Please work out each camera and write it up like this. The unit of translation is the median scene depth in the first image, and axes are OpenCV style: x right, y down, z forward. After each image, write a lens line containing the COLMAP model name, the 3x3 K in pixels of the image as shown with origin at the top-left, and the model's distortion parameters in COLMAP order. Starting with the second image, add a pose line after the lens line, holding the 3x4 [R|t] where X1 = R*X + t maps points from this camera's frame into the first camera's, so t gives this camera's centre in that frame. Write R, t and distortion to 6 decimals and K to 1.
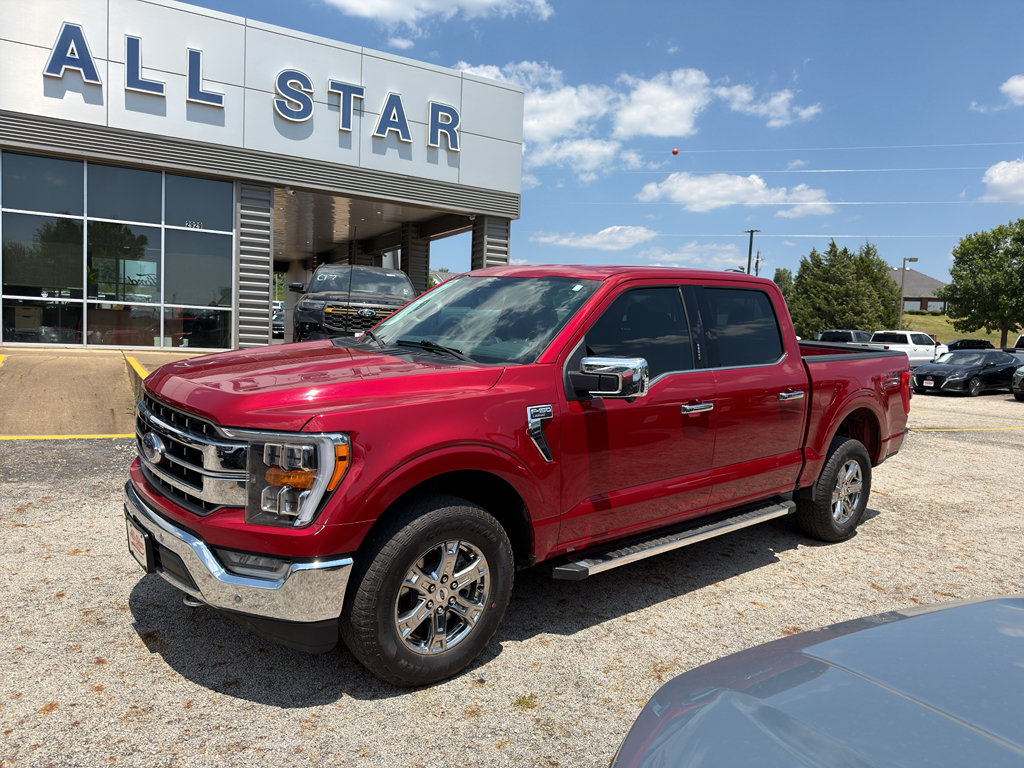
lens RADIAL K [[723.2, 0, 507.4], [0, 723.2, 381.7], [0, 0, 1]] dist [0.026891, -0.035724]
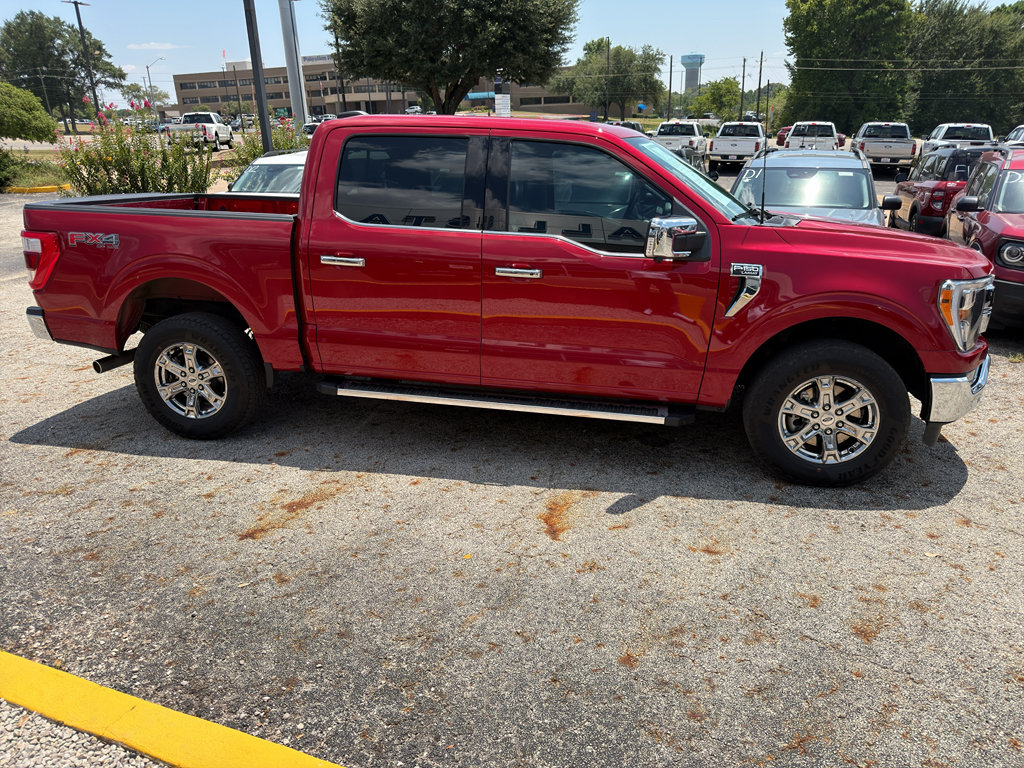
lens RADIAL K [[713.8, 0, 512.0], [0, 713.8, 384.0], [0, 0, 1]] dist [0.027106, -0.030514]
pose [[-0.622278, -0.286409, 0.728519, -0.219692], [0.050107, 0.914180, 0.402199, -0.075209], [-0.781191, 0.286783, -0.554523, 0.546478]]
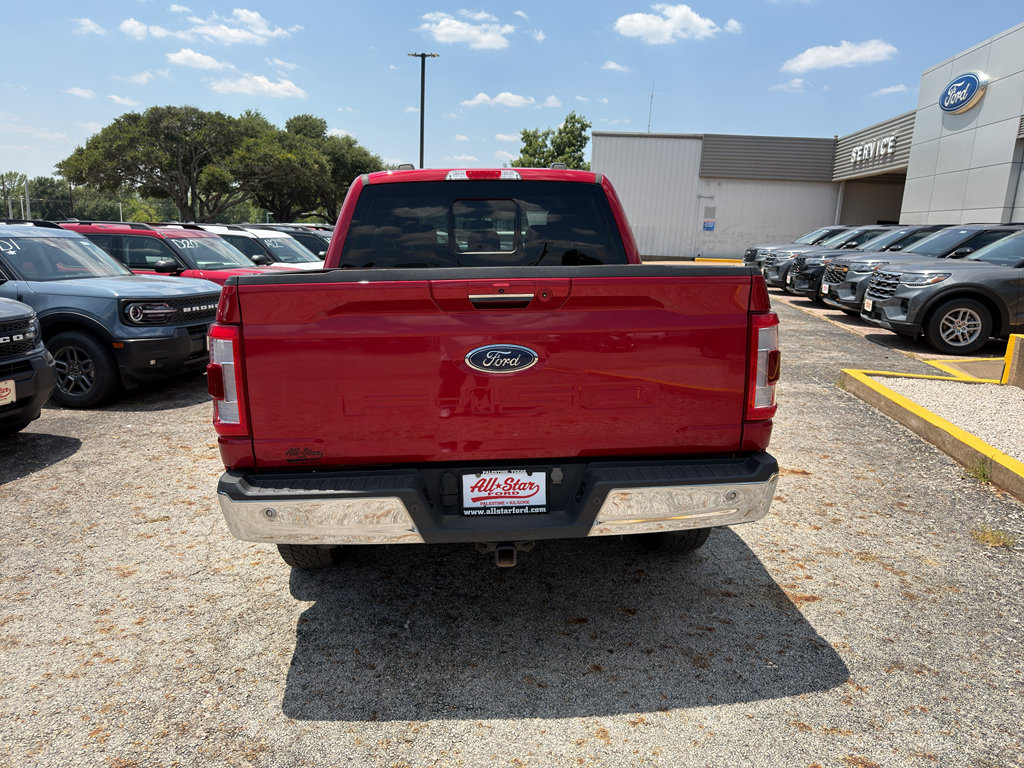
lens RADIAL K [[723.2, 0, 507.4], [0, 723.2, 381.7], [0, 0, 1]] dist [0.026891, -0.035724]
pose [[-0.603376, 0.102913, -0.790789, 0.324842], [-0.108241, 0.971892, 0.209070, -0.034229], [0.790077, 0.211743, -0.575277, 0.572044]]
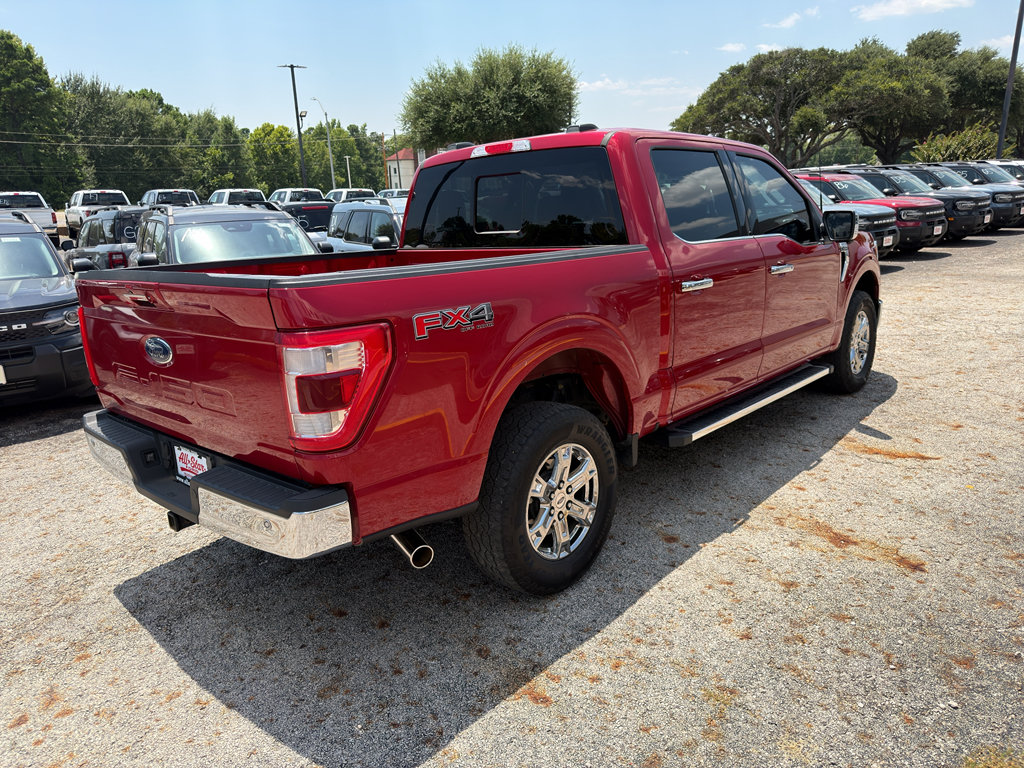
lens RADIAL K [[718.3, 0, 498.2], [0, 718.3, 382.6], [0, 0, 1]] dist [0.022512, -0.034410]
pose [[-0.992746, 0.032060, -0.115877, 0.133256], [-0.008456, 0.942785, 0.333294, -0.060320], [0.119933, 0.331856, -0.935675, 0.662802]]
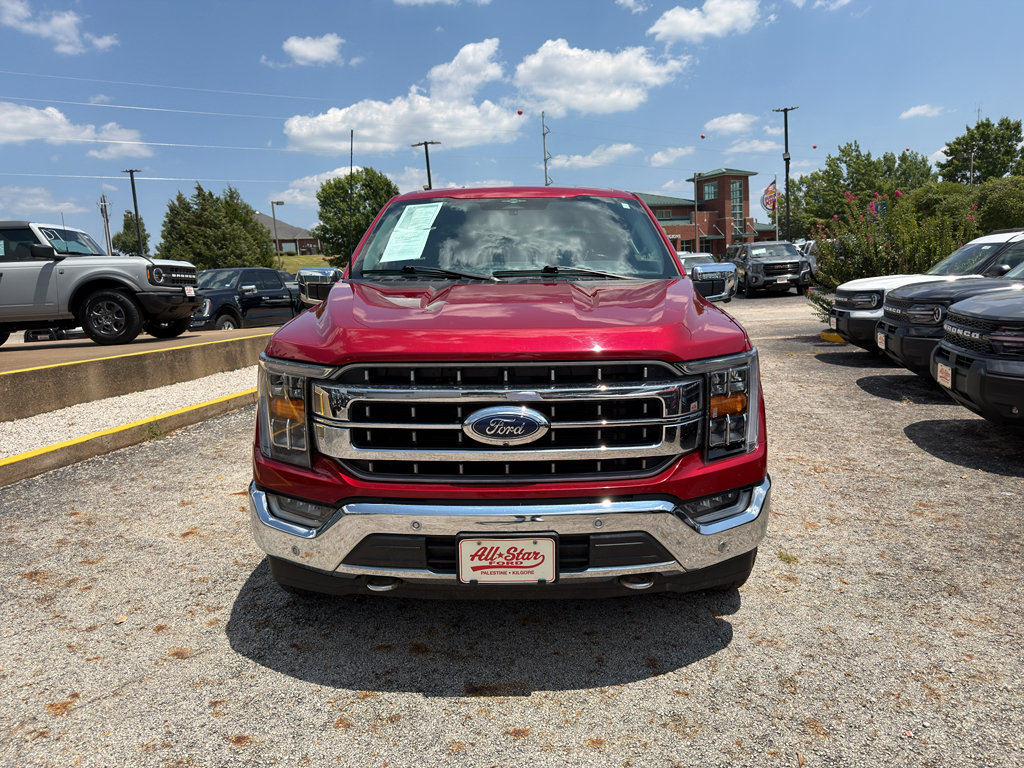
lens RADIAL K [[728.4, 0, 524.1], [0, 728.4, 383.1], [0, 0, 1]] dist [0.001194, -0.002777]
pose [[0.644361, -0.186737, 0.741571, -0.221461], [0.132039, 0.982331, 0.132633, -0.009836], [-0.753236, 0.012452, 0.657632, 0.113211]]
